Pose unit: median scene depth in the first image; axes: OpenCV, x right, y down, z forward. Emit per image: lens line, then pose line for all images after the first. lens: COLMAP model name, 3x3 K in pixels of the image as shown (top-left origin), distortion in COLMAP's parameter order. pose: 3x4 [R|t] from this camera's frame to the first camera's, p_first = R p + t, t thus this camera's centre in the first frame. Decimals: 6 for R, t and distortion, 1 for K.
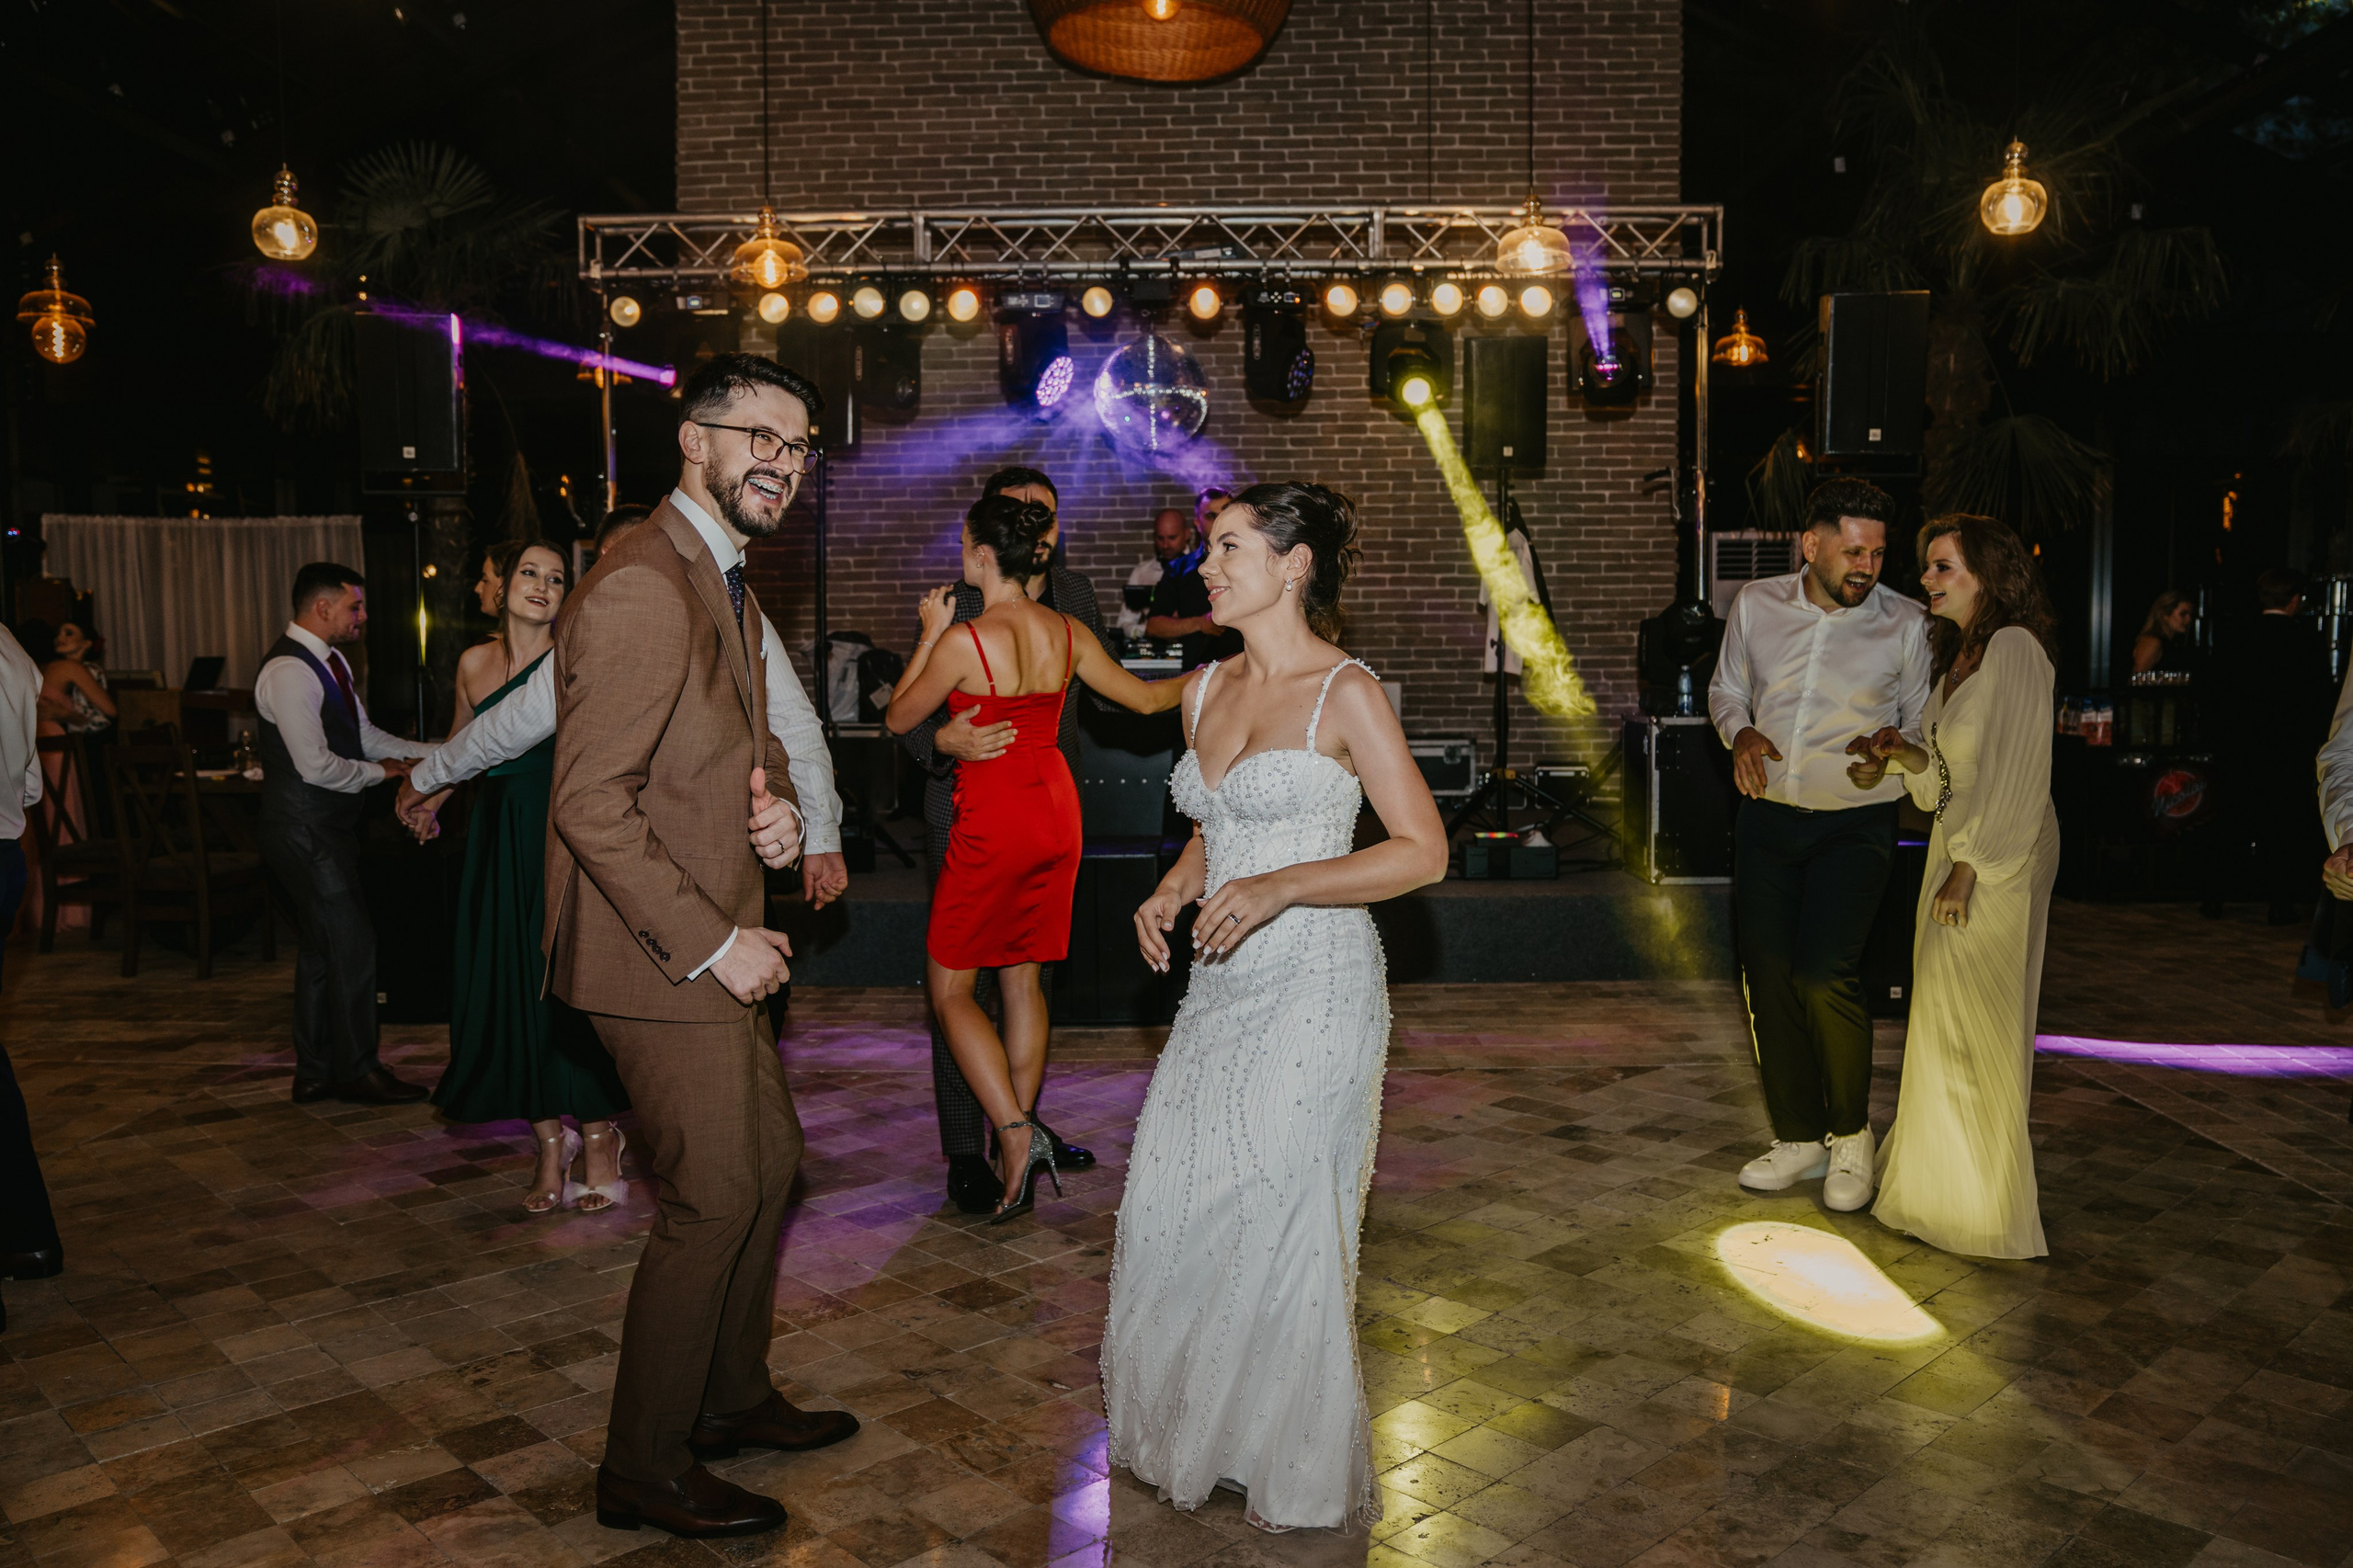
lens RADIAL K [[1831.1, 0, 1175.4], [0, 1831.1, 781.3], [0, 0, 1]] dist [-0.116383, 0.113953]
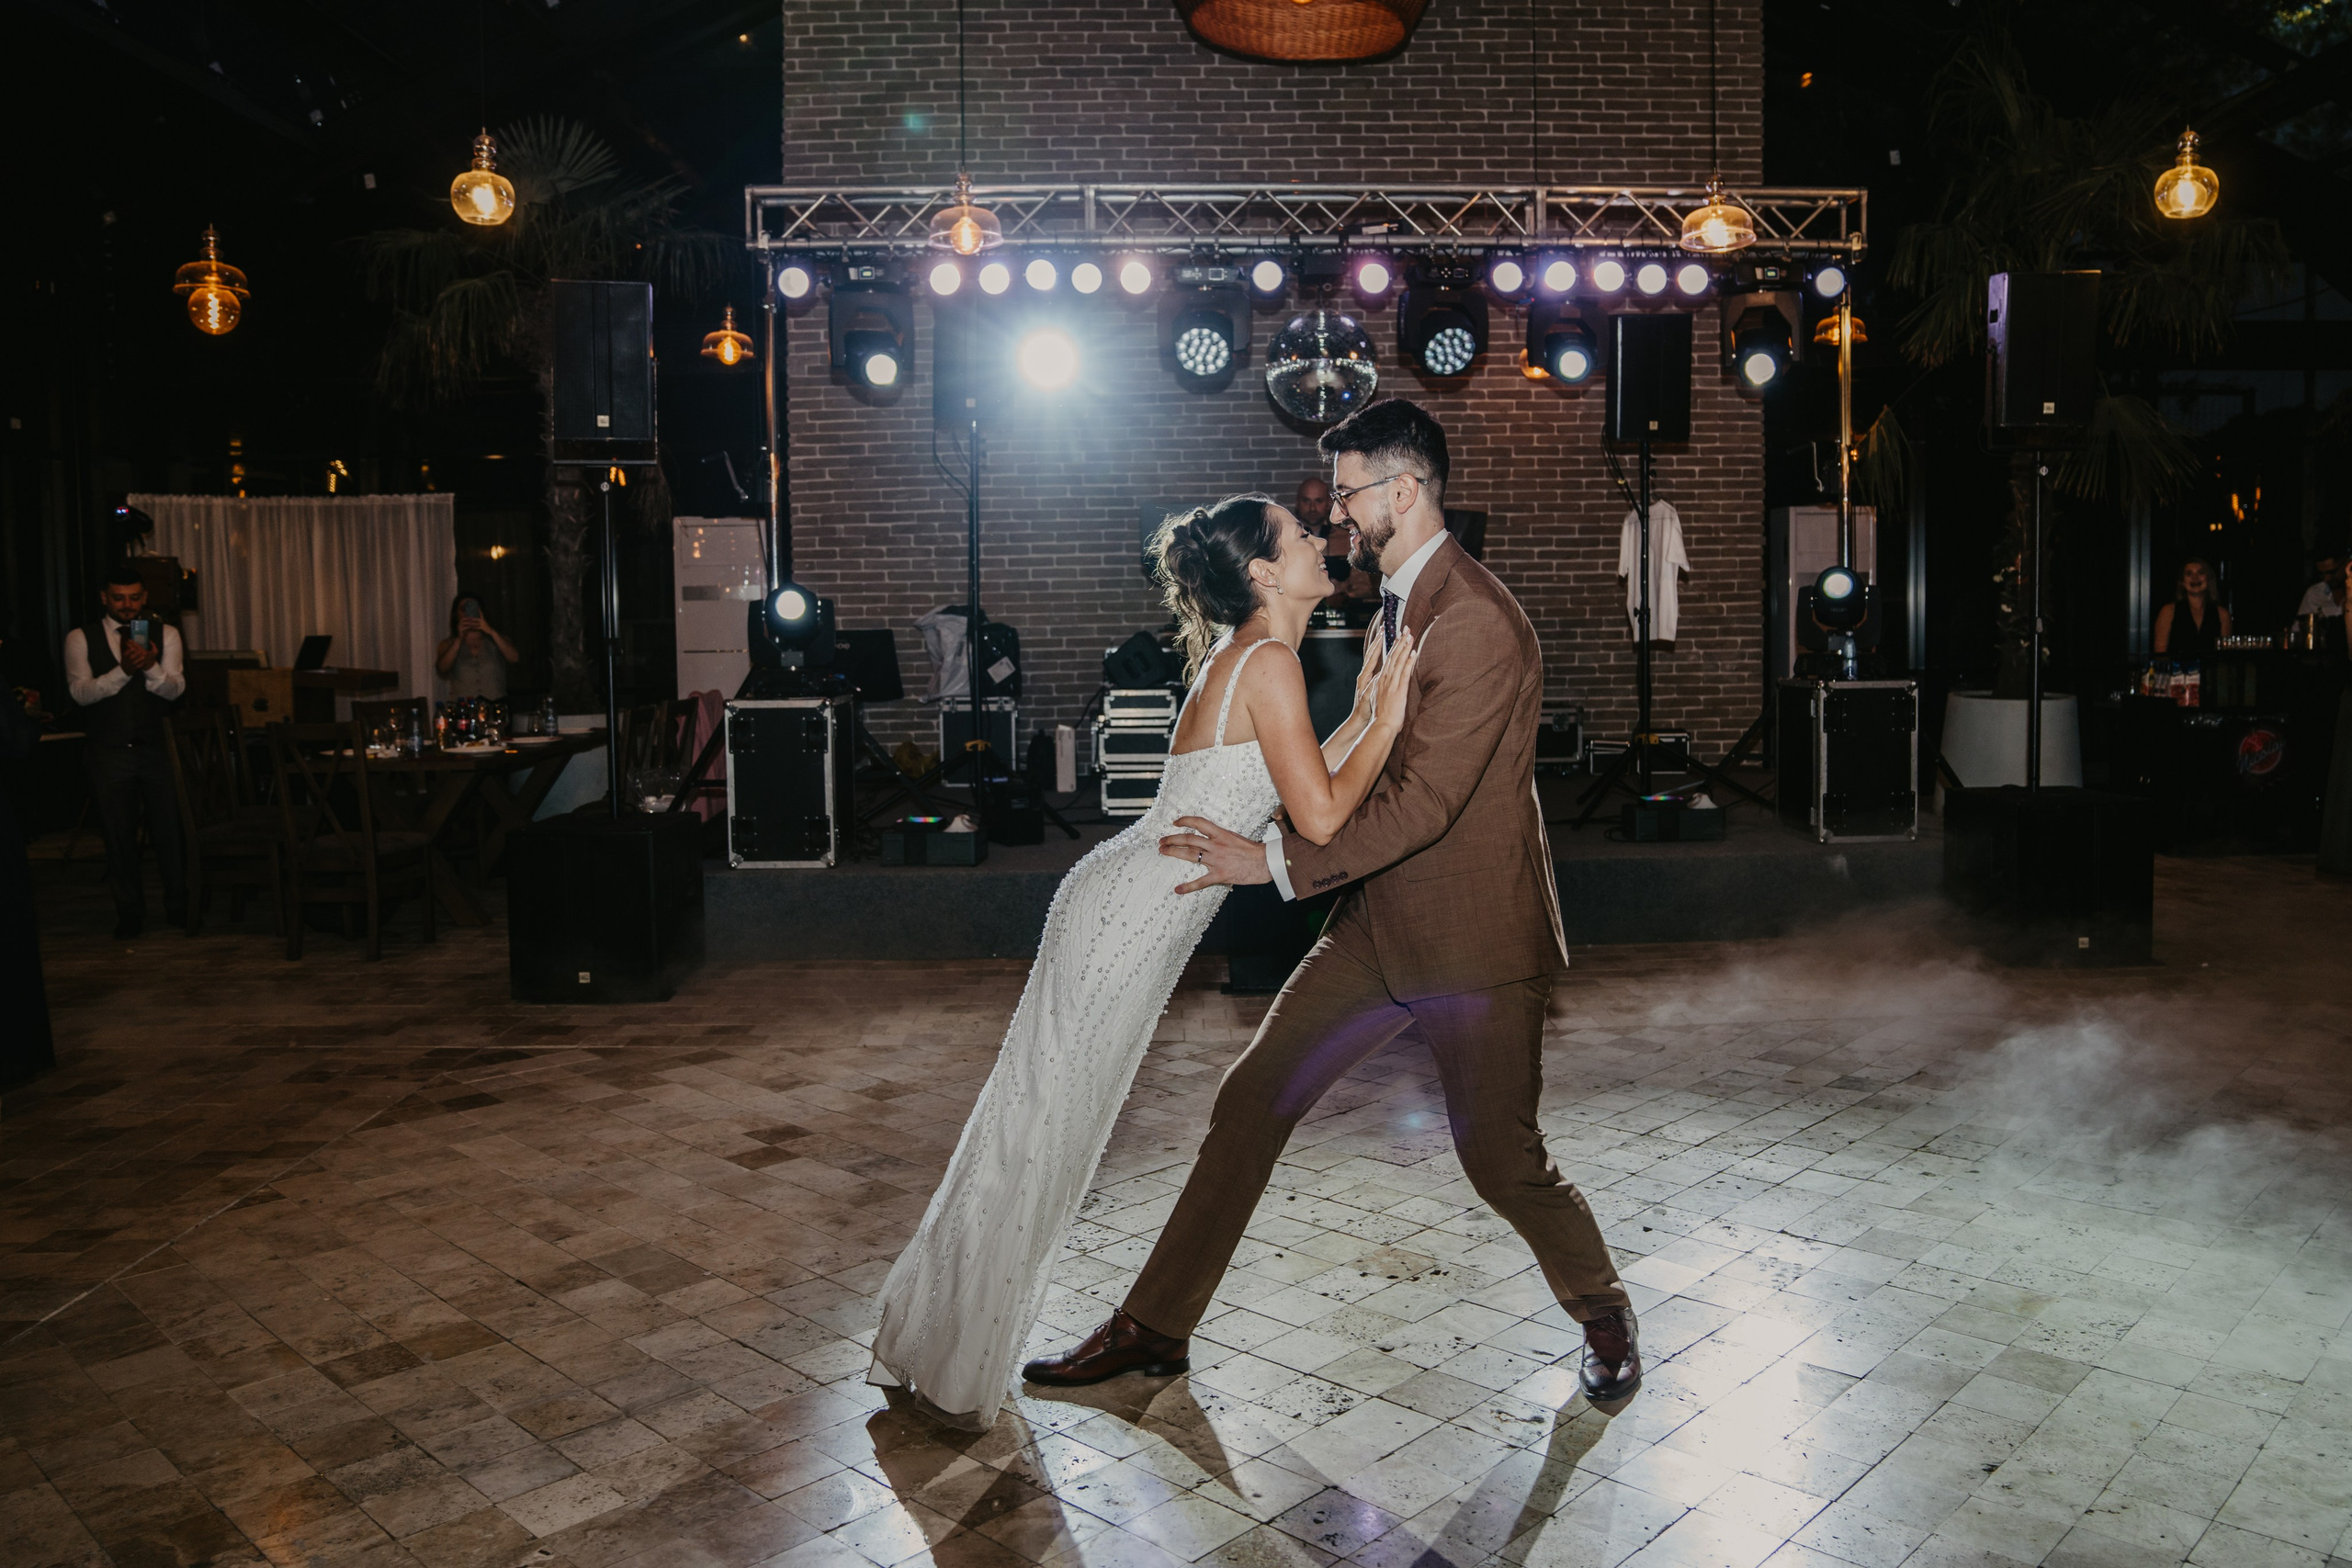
lens RADIAL K [[1775.7, 0, 1236.3], [0, 1775.7, 738.7], [0, 0, 1]] dist [-0.133976, 0.104773]
pose [[0.998151, -0.010370, 0.059899, -0.087138], [0.011009, 0.999886, -0.010348, 0.002595], [-0.059785, 0.010989, 0.998151, 0.018728]]
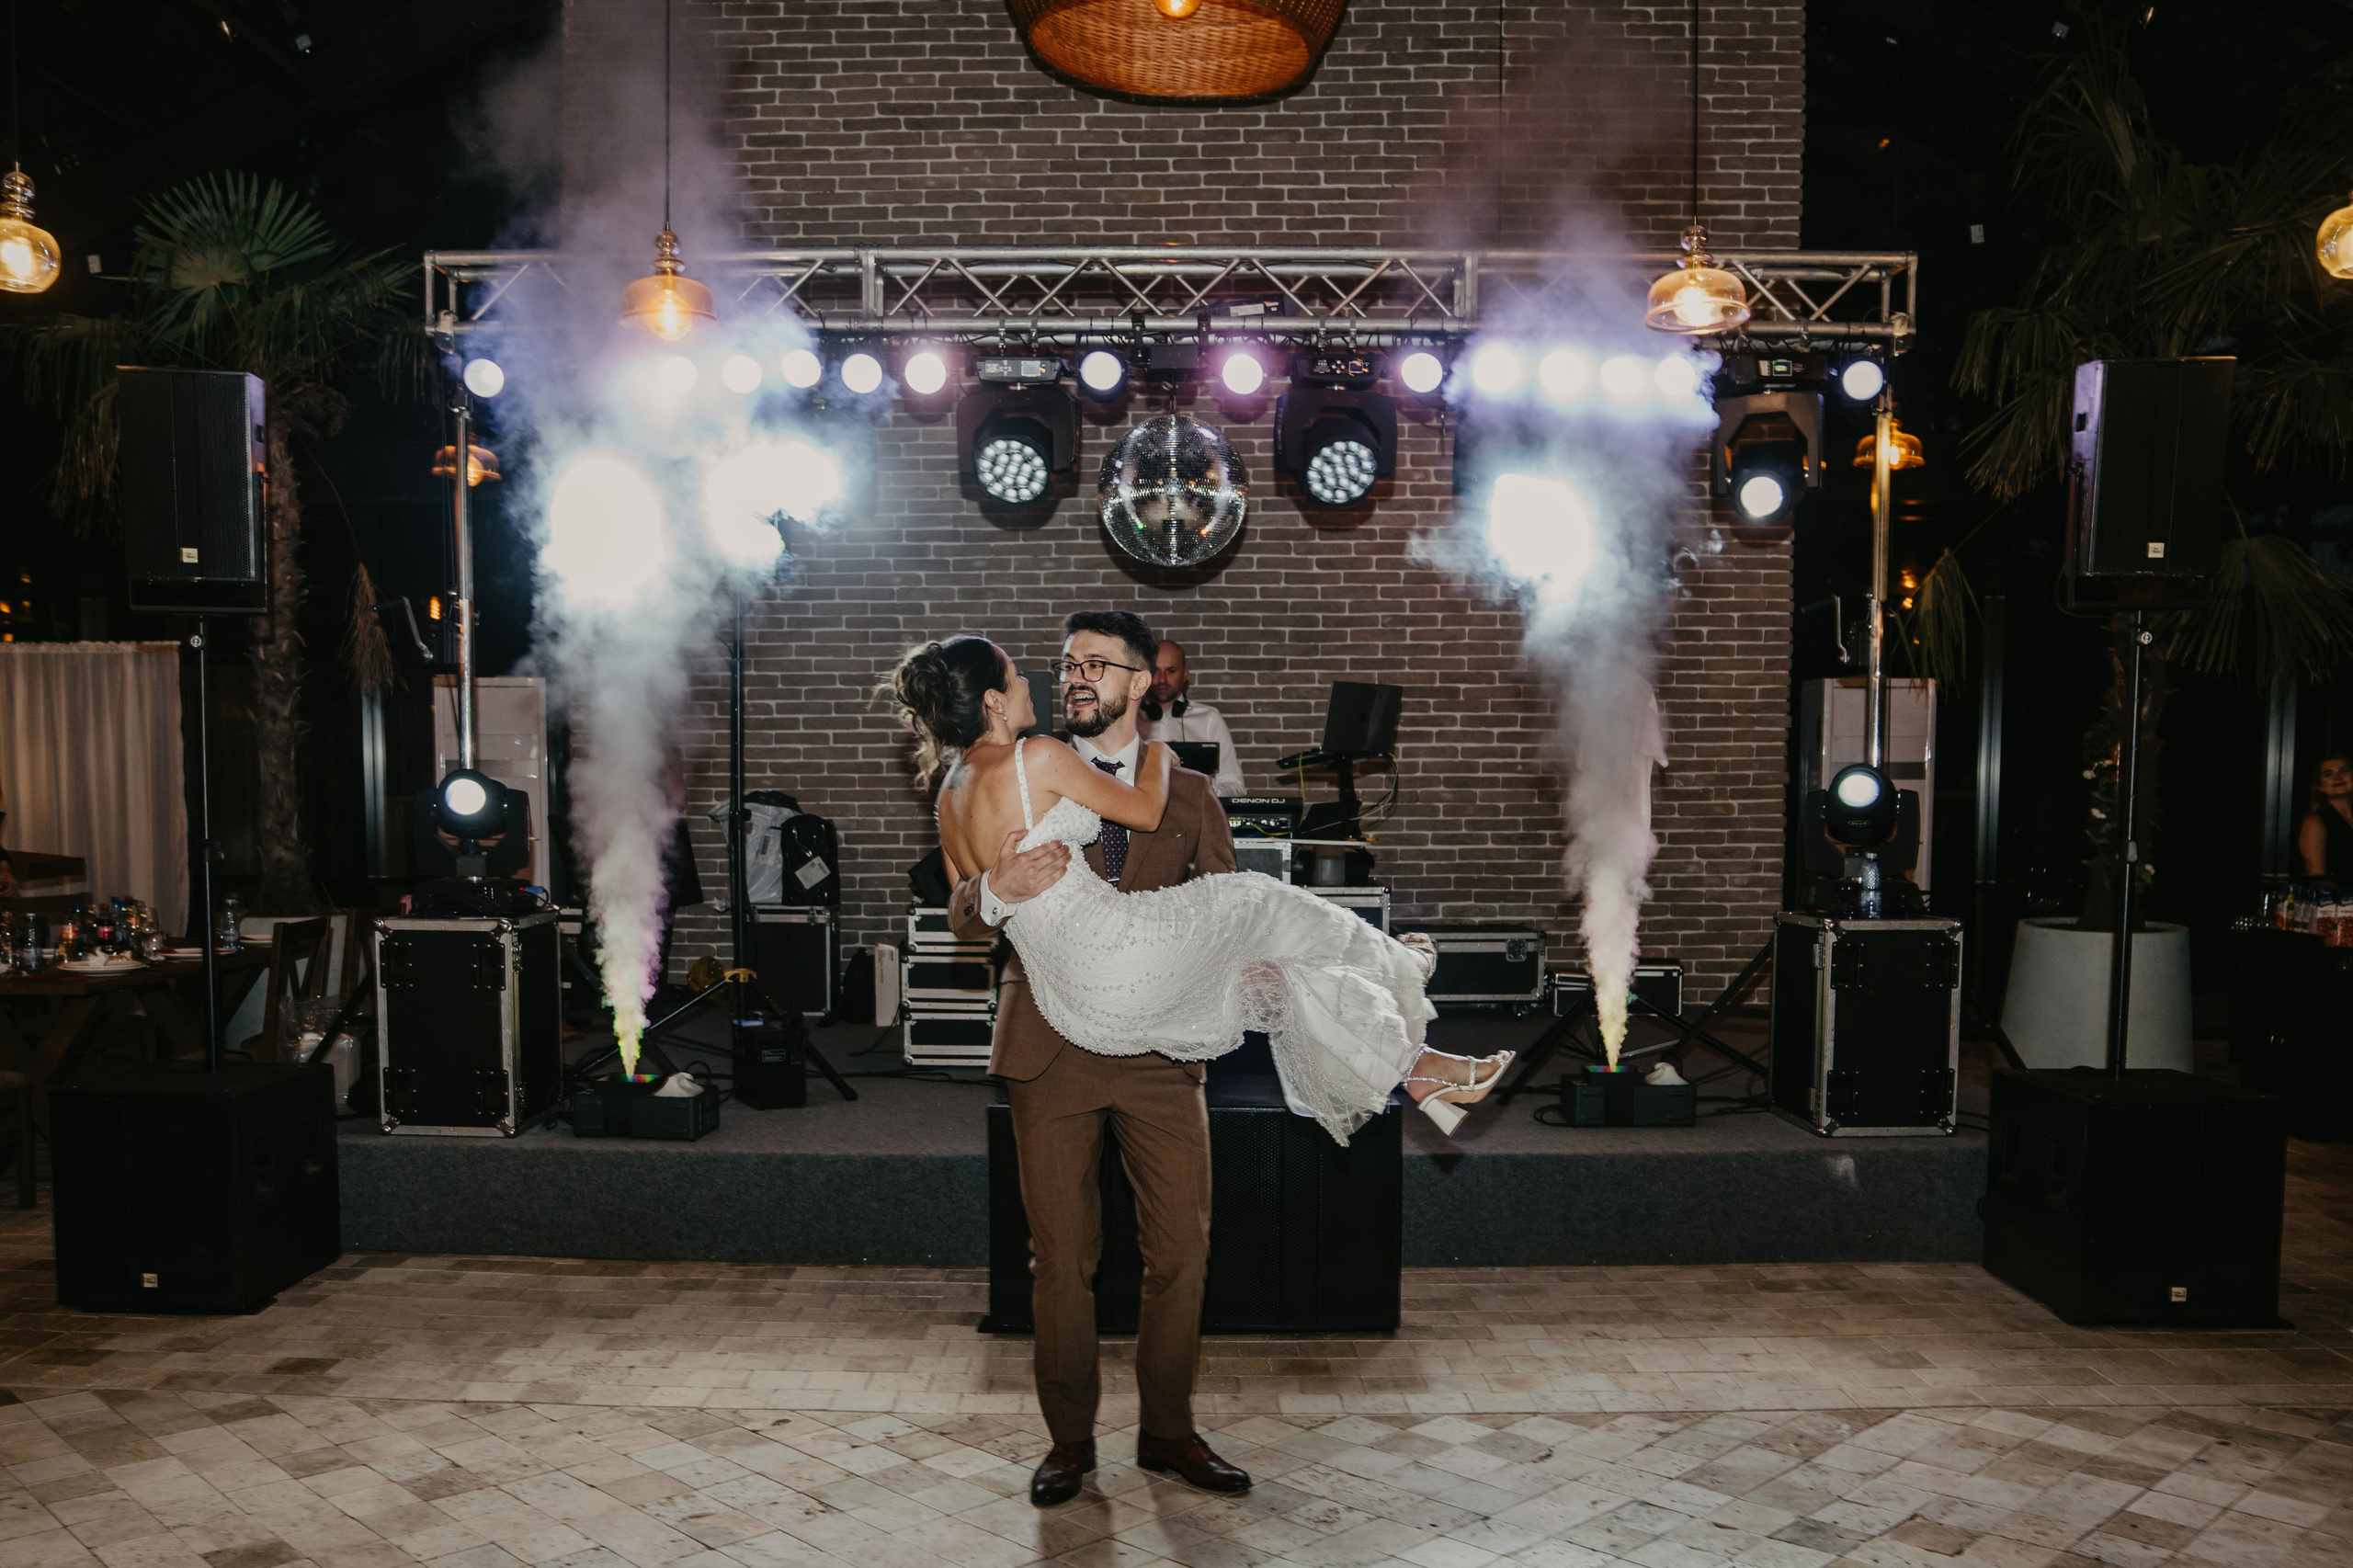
lens RADIAL K [[2005.8, 0, 1111.8], [0, 2005.8, 956.5], [0, 0, 1]] dist [-0.079622, 0.008464]
pose [[0.999954, 0.009129, -0.002778, -0.024229], [-0.009120, 0.999953, 0.003177, -0.013543], [0.002806, -0.003151, 0.999991, 0.112179]]
